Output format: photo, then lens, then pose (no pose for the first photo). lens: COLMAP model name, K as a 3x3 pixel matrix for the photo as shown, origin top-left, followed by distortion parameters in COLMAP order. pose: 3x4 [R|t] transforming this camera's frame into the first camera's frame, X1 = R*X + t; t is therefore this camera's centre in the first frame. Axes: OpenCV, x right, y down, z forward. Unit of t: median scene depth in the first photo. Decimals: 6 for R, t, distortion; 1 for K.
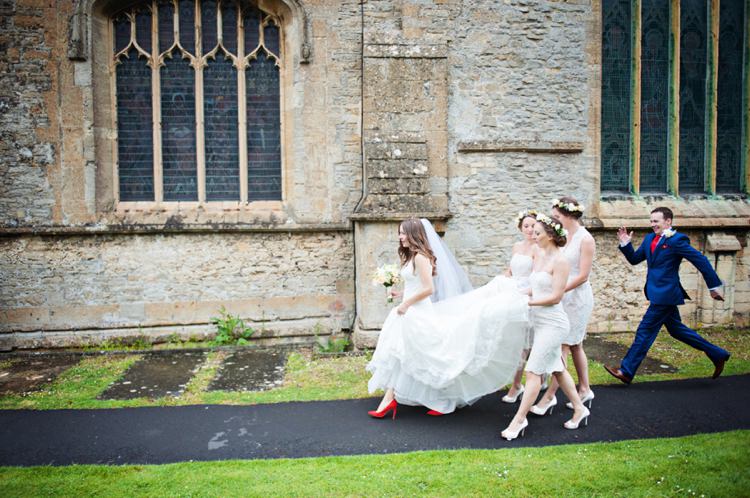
lens RADIAL K [[563.4, 0, 375.0], [0, 563.4, 251.9], [0, 0, 1]] dist [-0.014518, -0.004964]
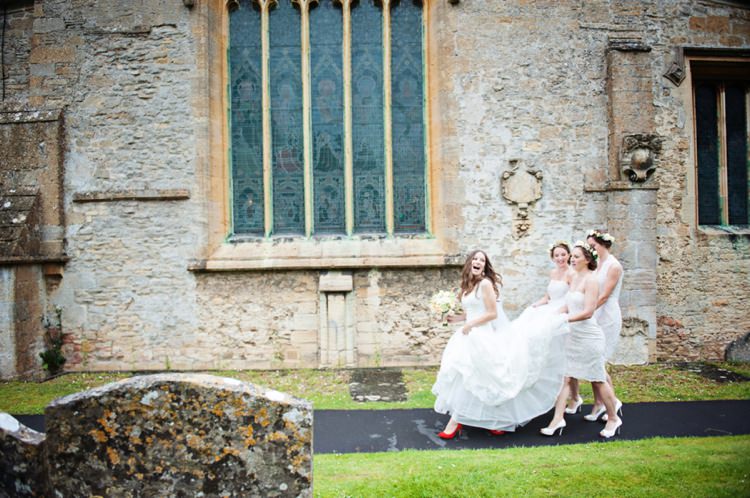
lens RADIAL K [[498.1, 0, 375.2], [0, 498.1, 245.0], [0, 0, 1]] dist [-0.030519, -0.004574]
pose [[0.989152, -0.012003, -0.146404, 0.860930], [0.002108, 0.997713, -0.067559, -0.025926], [0.146880, 0.066518, 0.986915, 0.131691]]
